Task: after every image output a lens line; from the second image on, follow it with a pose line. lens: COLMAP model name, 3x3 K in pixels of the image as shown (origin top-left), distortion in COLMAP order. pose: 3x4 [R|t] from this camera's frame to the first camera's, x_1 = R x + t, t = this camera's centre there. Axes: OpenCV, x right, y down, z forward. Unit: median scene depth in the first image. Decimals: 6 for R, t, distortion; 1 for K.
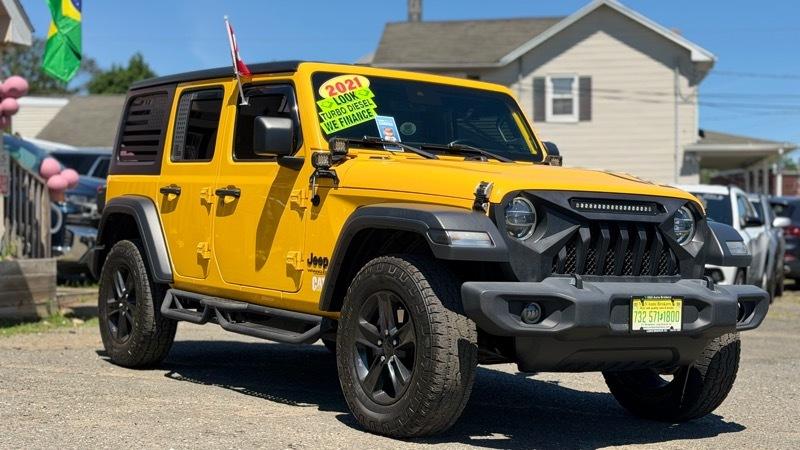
lens RADIAL K [[1275.5, 0, 400.0], [0, 1275.5, 225.0], [0, 0, 1]] dist [0.126567, 0.064480]
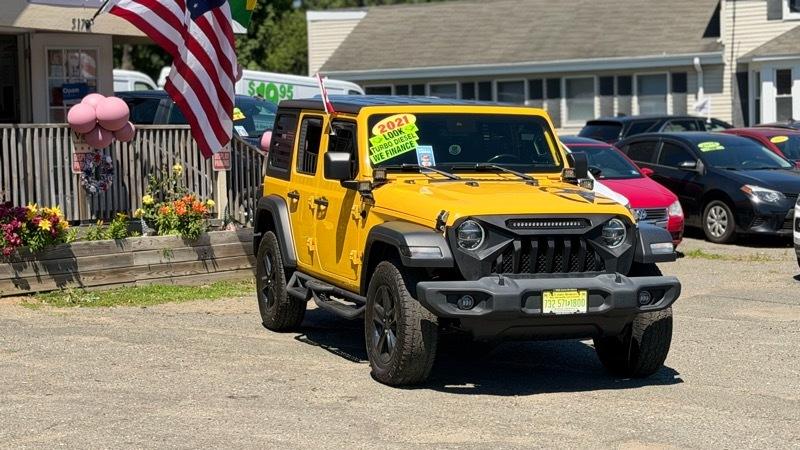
lens RADIAL K [[1678.1, 0, 400.0], [0, 1678.1, 225.0], [0, 0, 1]] dist [0.178600, 0.407529]
pose [[0.963853, -0.010981, -0.266210, 0.438274], [0.027365, 0.997946, 0.057916, -0.107874], [0.265027, -0.063107, 0.962174, -0.705193]]
